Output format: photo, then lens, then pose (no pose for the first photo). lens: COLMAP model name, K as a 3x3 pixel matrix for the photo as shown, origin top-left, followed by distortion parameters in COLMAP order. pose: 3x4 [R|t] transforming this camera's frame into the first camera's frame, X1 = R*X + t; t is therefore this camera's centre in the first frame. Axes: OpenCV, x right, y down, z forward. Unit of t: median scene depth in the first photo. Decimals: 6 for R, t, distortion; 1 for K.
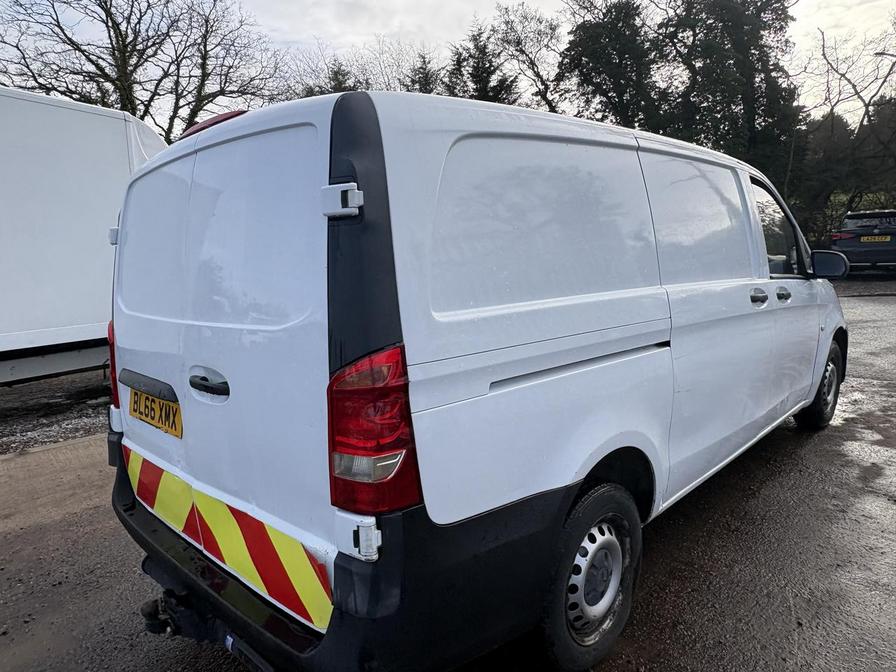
lens RADIAL K [[589.0, 0, 451.4], [0, 589.0, 332.0], [0, 0, 1]] dist [0.001282, 0.003969]
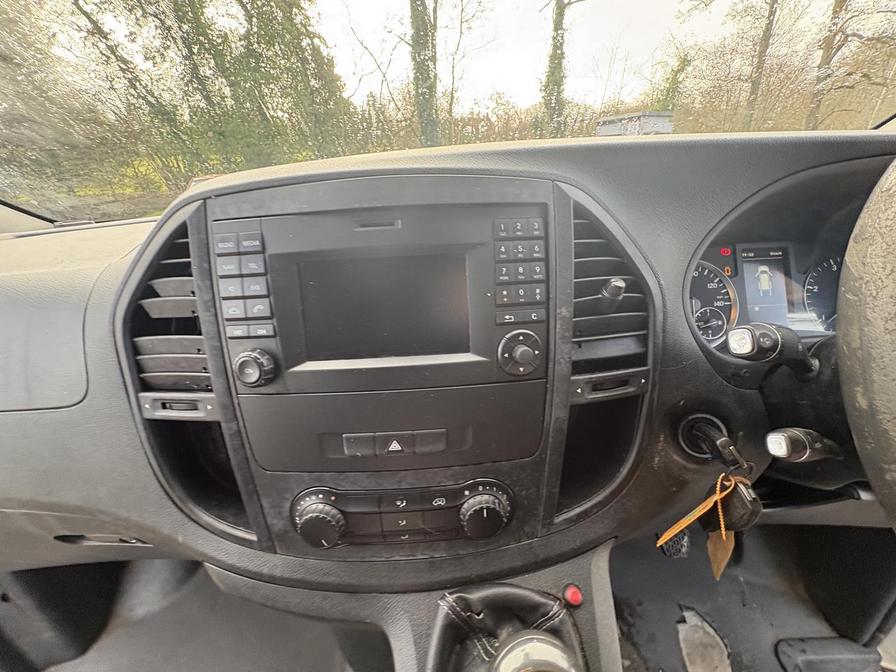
lens RADIAL K [[355.2, 0, 447.7], [0, 355.2, 334.1], [0, 0, 1]] dist [0.000853, -0.000559]
pose [[0.701229, -0.279016, 0.656070, 0.066232], [0.105797, 0.950773, 0.291269, -0.027332], [-0.705042, -0.134836, 0.696229, 0.190708]]
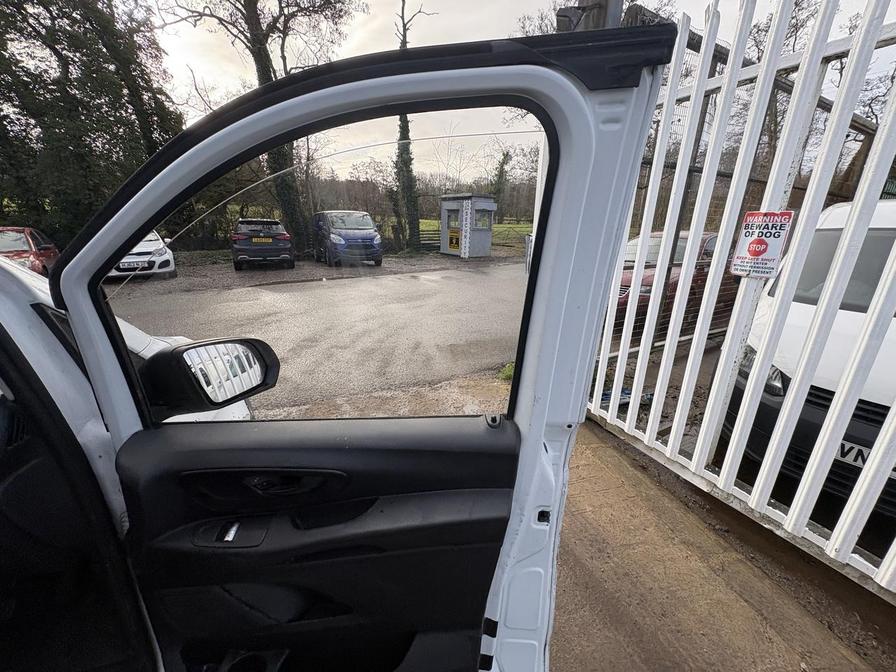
lens RADIAL K [[355.2, 0, 448.8], [0, 355.2, 337.1], [0, 0, 1]] dist [0.000853, -0.000559]
pose [[0.463945, -0.211271, 0.860302, 0.091065], [0.097832, 0.977424, 0.187275, -0.028577], [-0.880445, -0.002720, 0.474140, 0.127451]]
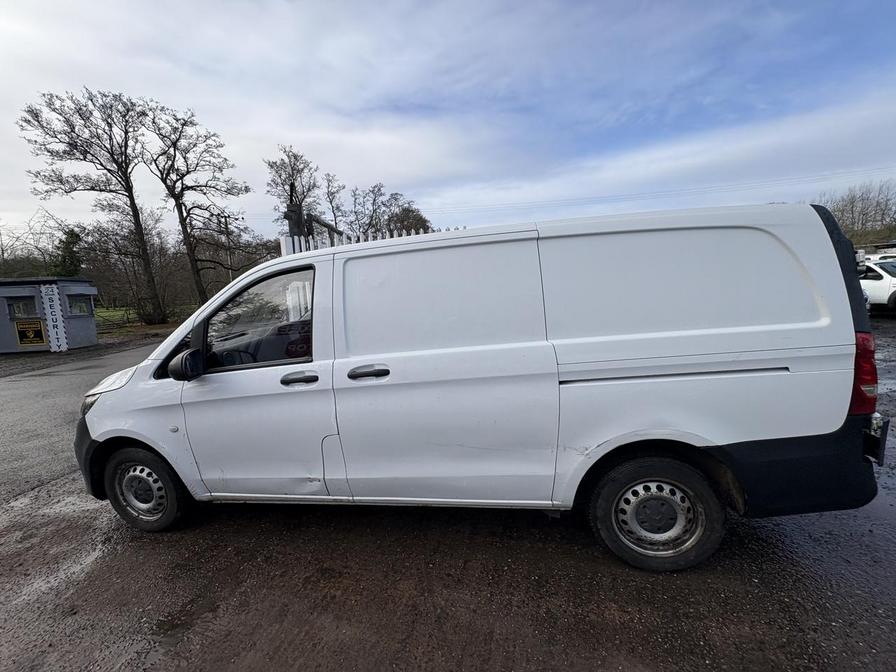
lens RADIAL K [[355.2, 0, 448.7], [0, 355.2, 330.8], [0, 0, 1]] dist [0.000853, -0.000559]
pose [[-0.542698, -0.011463, 0.839850, -0.081876], [0.214671, 0.964804, 0.151886, -0.032142], [-0.812031, 0.262720, -0.521137, 0.218975]]
